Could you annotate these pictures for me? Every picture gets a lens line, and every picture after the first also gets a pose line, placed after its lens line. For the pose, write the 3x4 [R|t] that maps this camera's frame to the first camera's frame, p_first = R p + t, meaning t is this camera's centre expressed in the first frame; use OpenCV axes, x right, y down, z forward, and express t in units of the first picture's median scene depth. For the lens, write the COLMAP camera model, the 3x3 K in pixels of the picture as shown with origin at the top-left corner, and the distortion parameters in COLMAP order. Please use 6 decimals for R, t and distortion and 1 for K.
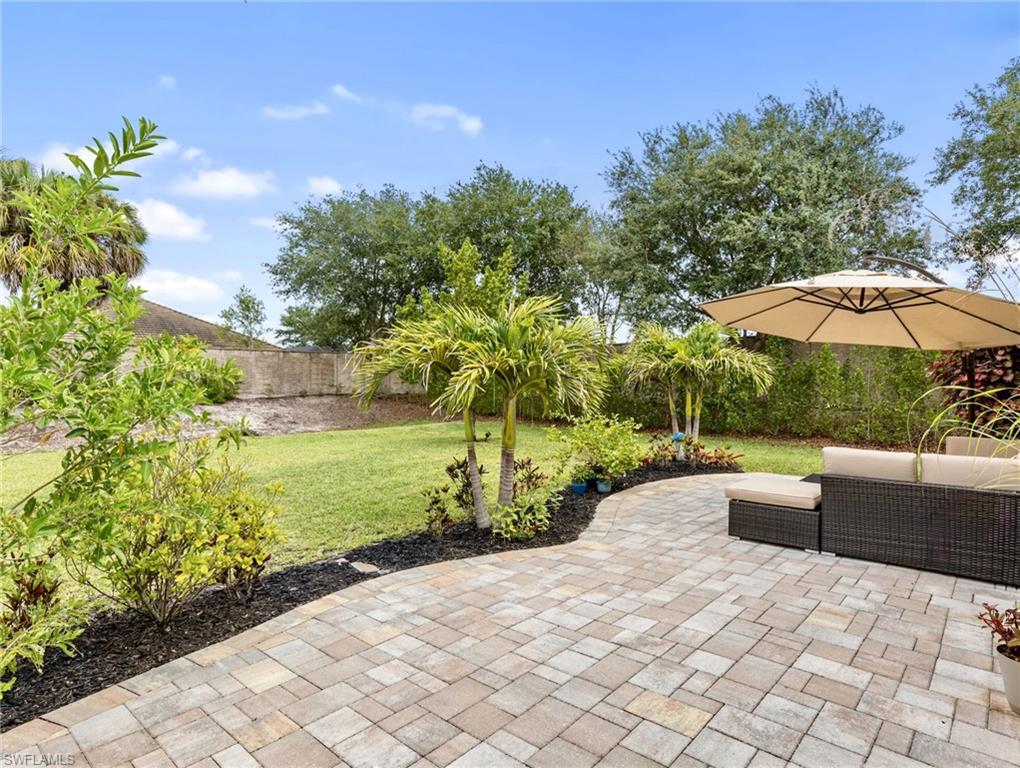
lens RADIAL K [[555.4, 0, 518.6], [0, 555.4, 389.6], [0, 0, 1]] dist [-0.004543, 0.001102]
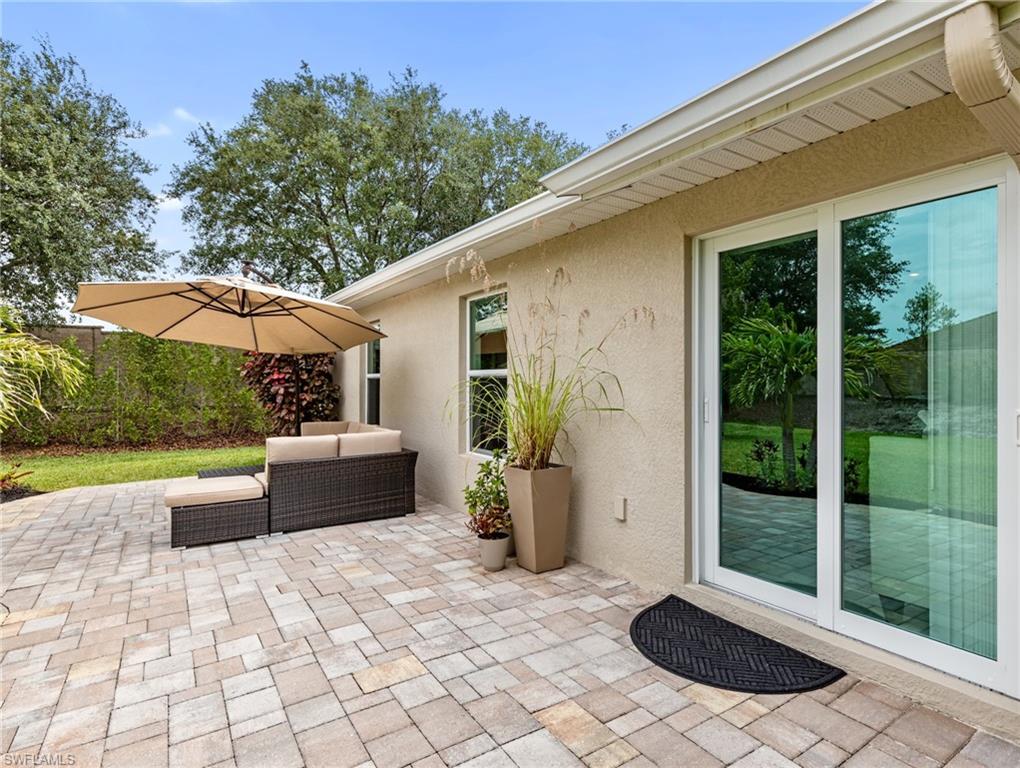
lens RADIAL K [[555.4, 0, 518.6], [0, 555.4, 389.6], [0, 0, 1]] dist [-0.004543, 0.001102]
pose [[0.276946, -0.015870, 0.960754, -0.392618], [0.016252, 0.999798, 0.011830, 0.002239], [-0.960748, 0.012338, 0.277148, 0.238776]]
